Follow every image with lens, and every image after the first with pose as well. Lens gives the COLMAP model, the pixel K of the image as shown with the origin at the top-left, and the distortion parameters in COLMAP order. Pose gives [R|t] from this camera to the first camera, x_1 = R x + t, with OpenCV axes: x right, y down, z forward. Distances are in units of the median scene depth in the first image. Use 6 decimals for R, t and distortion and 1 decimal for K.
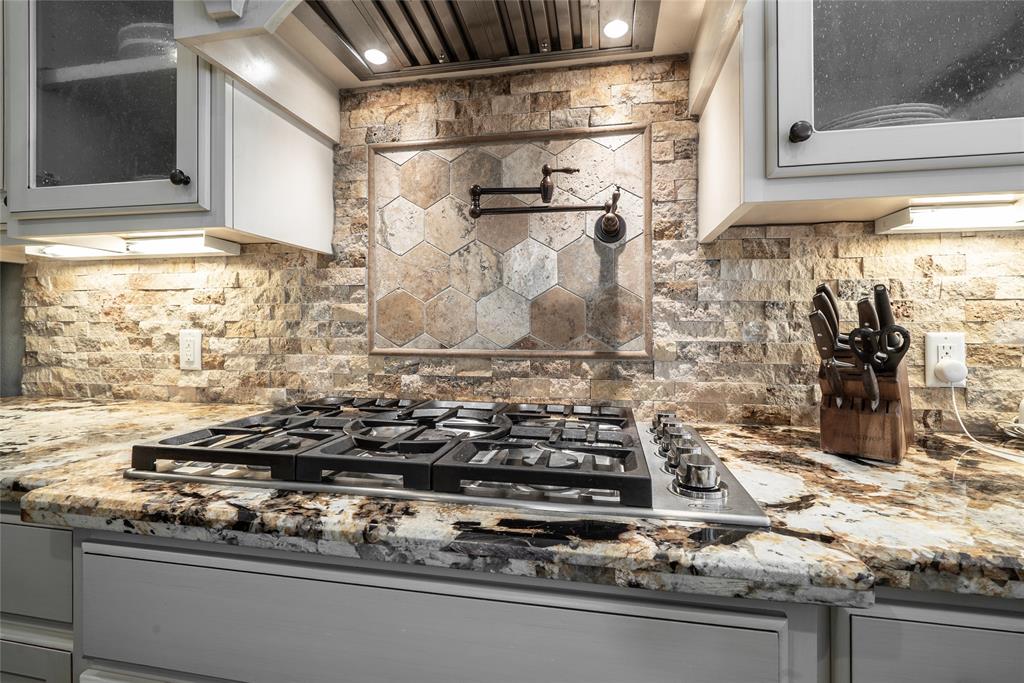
lens RADIAL K [[488.7, 0, 512.4], [0, 488.7, 325.2], [0, 0, 1]] dist [-0.001035, 0.000018]
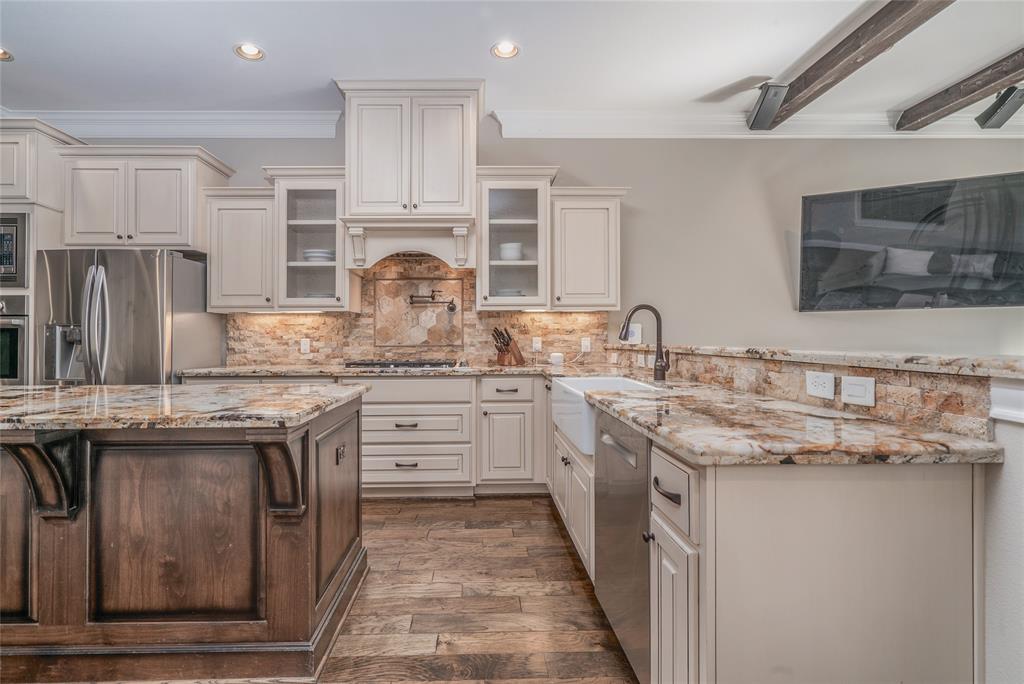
lens RADIAL K [[472.9, 0, 489.0], [0, 472.9, 327.2], [0, 0, 1]] dist [-0.000998, 0.000373]
pose [[0.976891, -0.002721, 0.213722, -0.242961], [0.006833, 0.999805, -0.018504, -0.000632], [-0.213631, 0.019537, 0.976719, -2.212634]]
